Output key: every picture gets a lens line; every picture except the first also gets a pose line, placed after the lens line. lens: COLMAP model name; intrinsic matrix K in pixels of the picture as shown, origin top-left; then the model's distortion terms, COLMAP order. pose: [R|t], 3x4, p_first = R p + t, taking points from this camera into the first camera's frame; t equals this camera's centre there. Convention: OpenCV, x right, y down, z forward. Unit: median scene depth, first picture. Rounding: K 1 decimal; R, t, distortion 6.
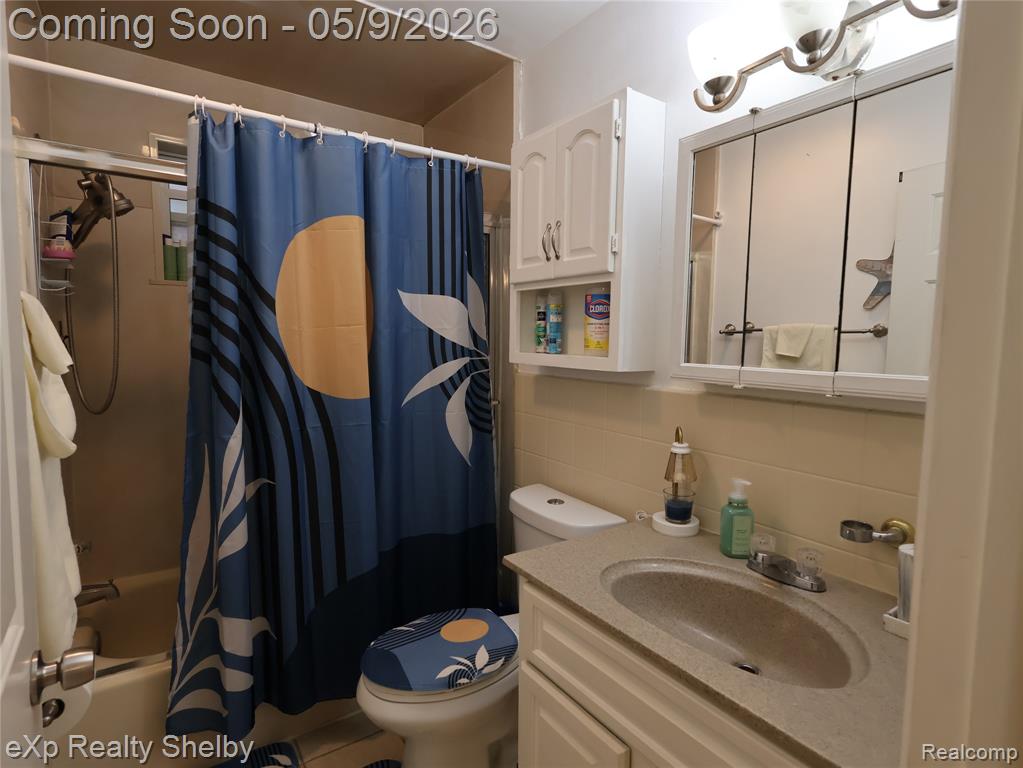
lens RADIAL K [[535.1, 0, 511.5], [0, 535.1, 384.0], [0, 0, 1]] dist [0.000238, 0.001350]
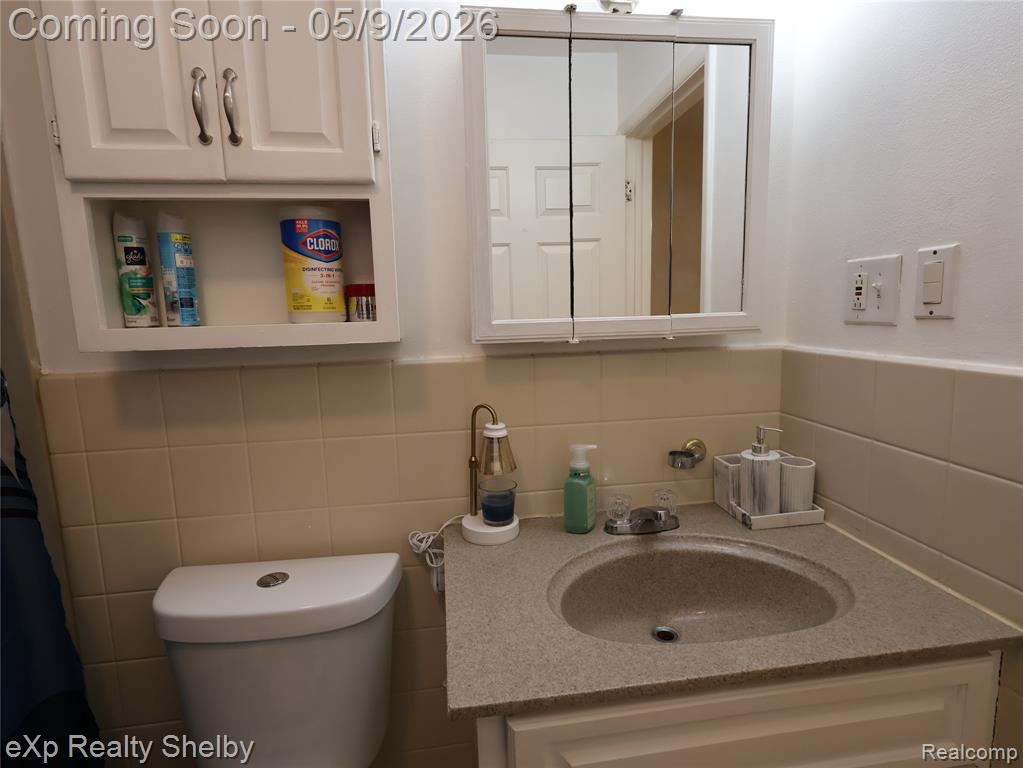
lens RADIAL K [[535.1, 0, 511.5], [0, 535.1, 384.0], [0, 0, 1]] dist [0.000238, 0.001350]
pose [[0.441766, -0.153983, 0.883817, -0.330644], [0.111455, 0.986948, 0.116241, -0.032531], [-0.890180, 0.047155, 0.453162, 0.583716]]
